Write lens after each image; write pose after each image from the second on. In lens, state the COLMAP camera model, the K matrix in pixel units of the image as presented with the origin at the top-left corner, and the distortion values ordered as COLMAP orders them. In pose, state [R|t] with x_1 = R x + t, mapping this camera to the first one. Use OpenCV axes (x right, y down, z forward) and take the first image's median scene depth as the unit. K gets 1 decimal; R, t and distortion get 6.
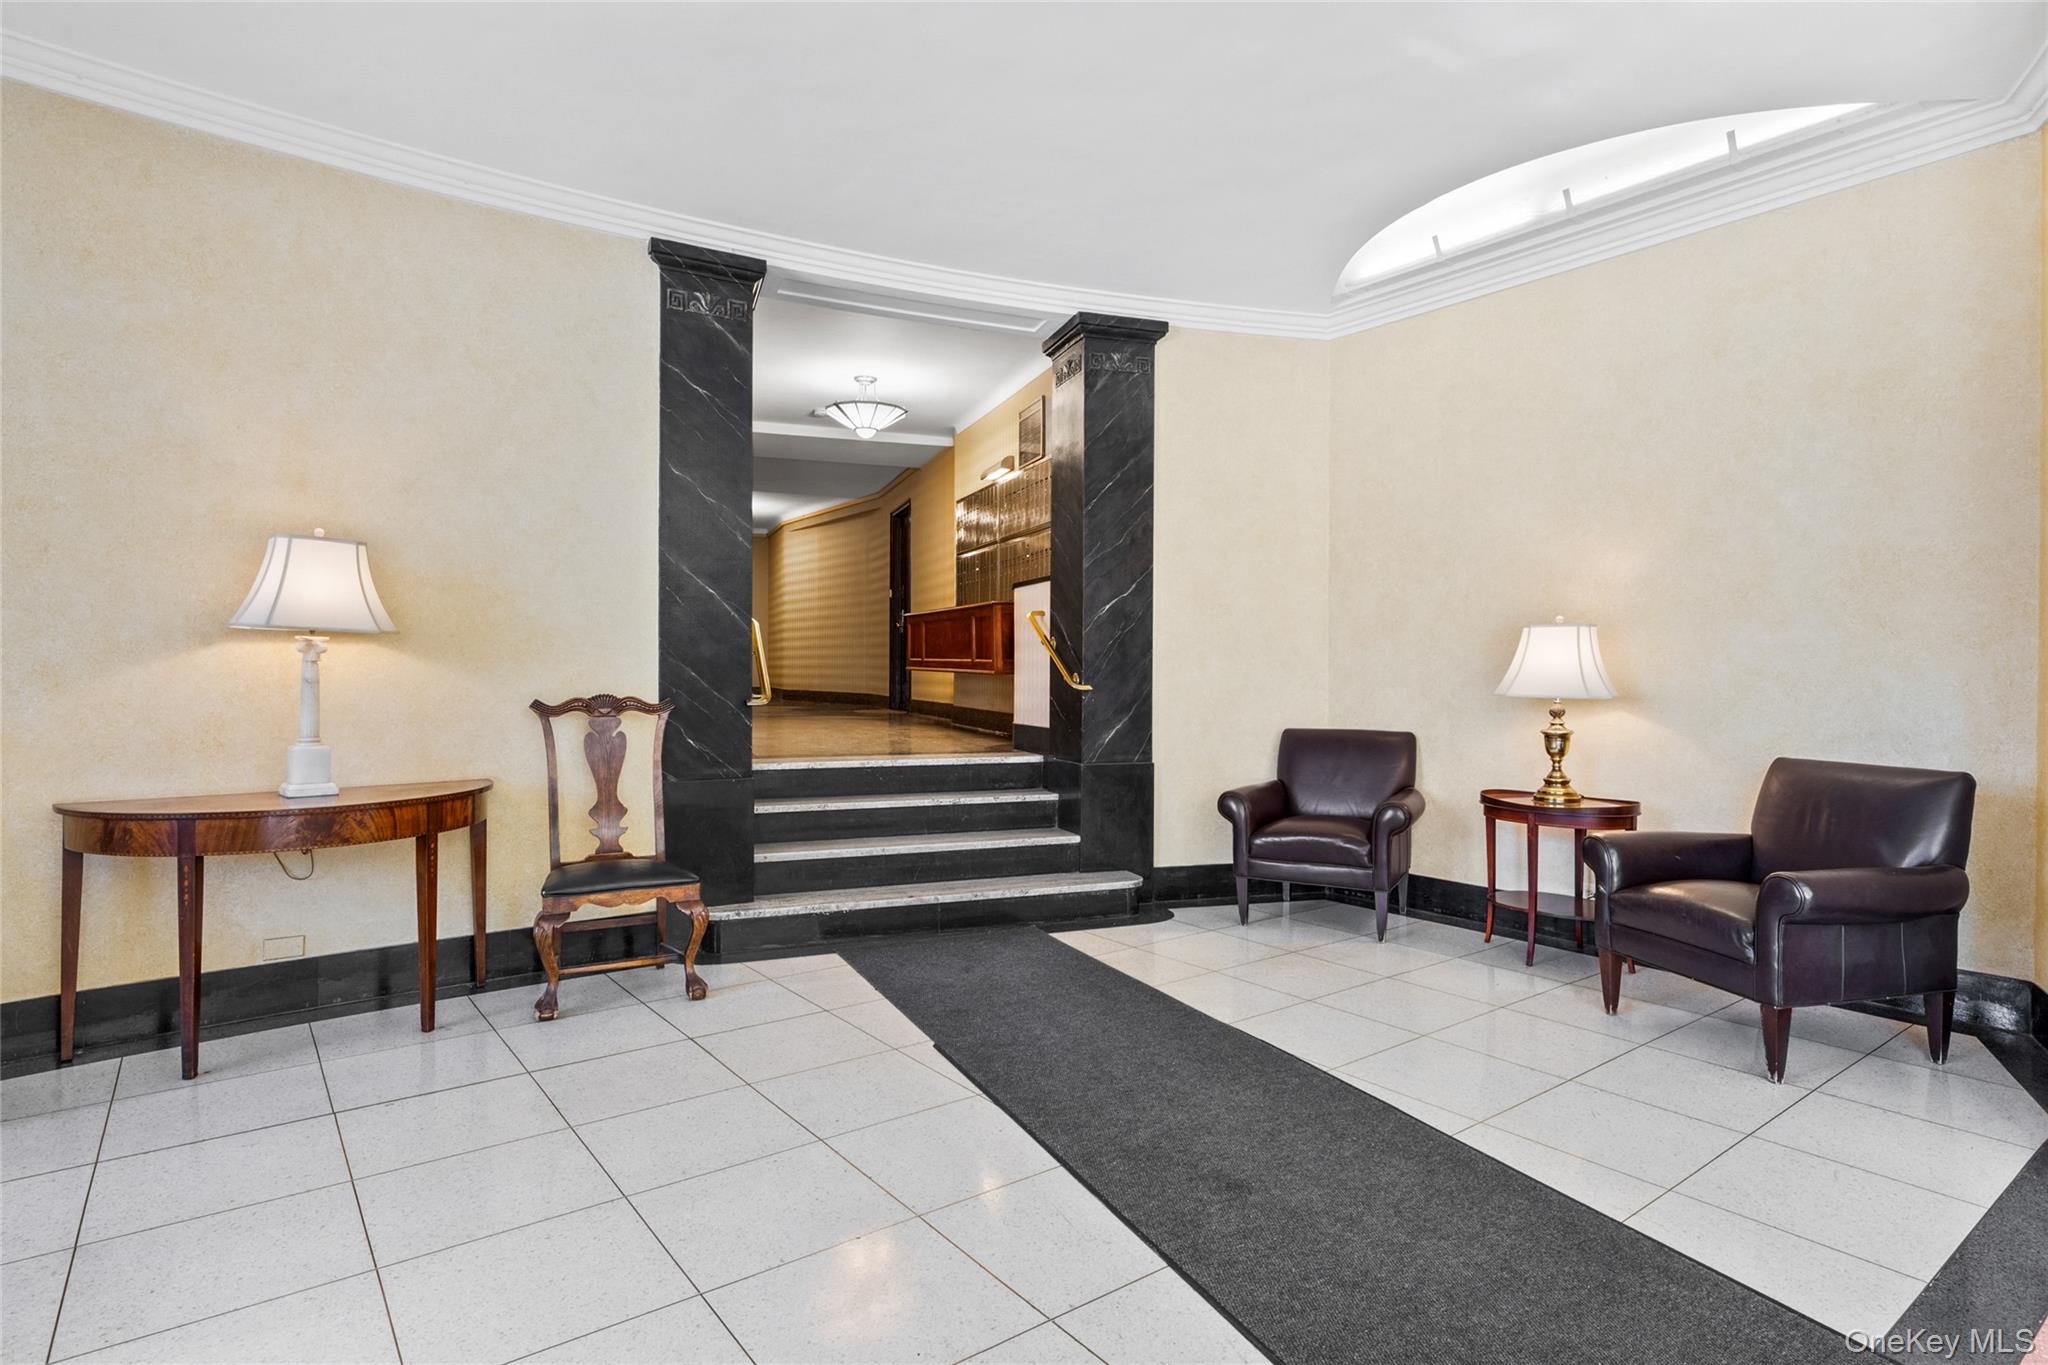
lens RADIAL K [[1064.2, 0, 1023.3], [0, 1064.2, 682.5], [0, 0, 1]] dist [-0.001328, -0.000339]
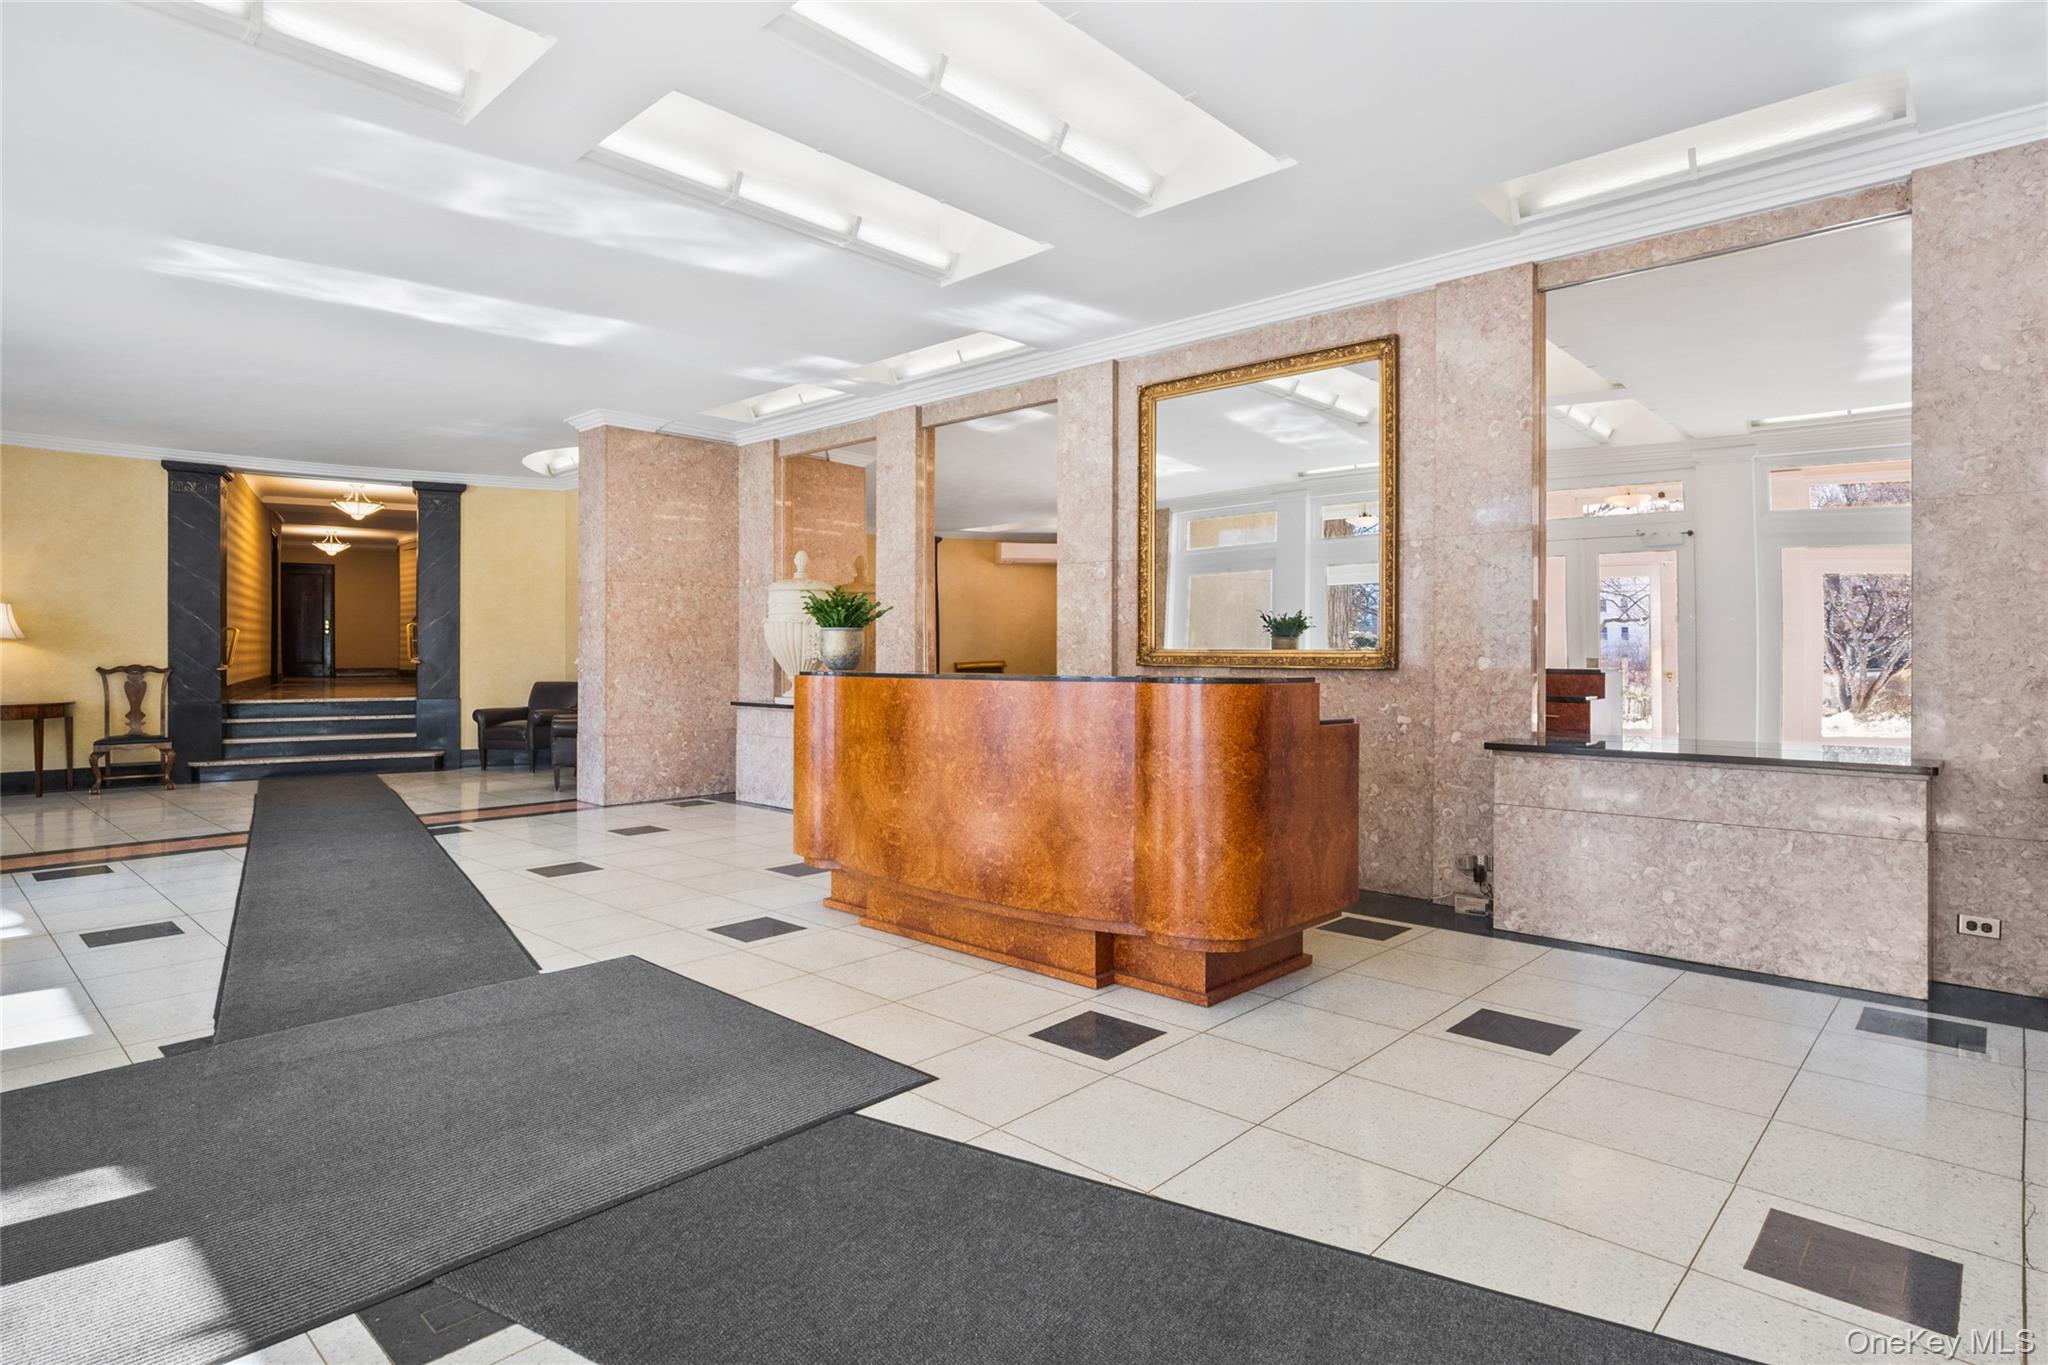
lens RADIAL K [[1064.2, 0, 1046.6], [0, 1064.2, 650.4], [0, 0, 1]] dist [-0.001328, -0.000339]
pose [[0.984693, -0.003224, 0.174270, 1.109088], [0.004841, 0.999949, -0.008857, 0.010702], [-0.174233, 0.009565, 0.984658, -1.545595]]
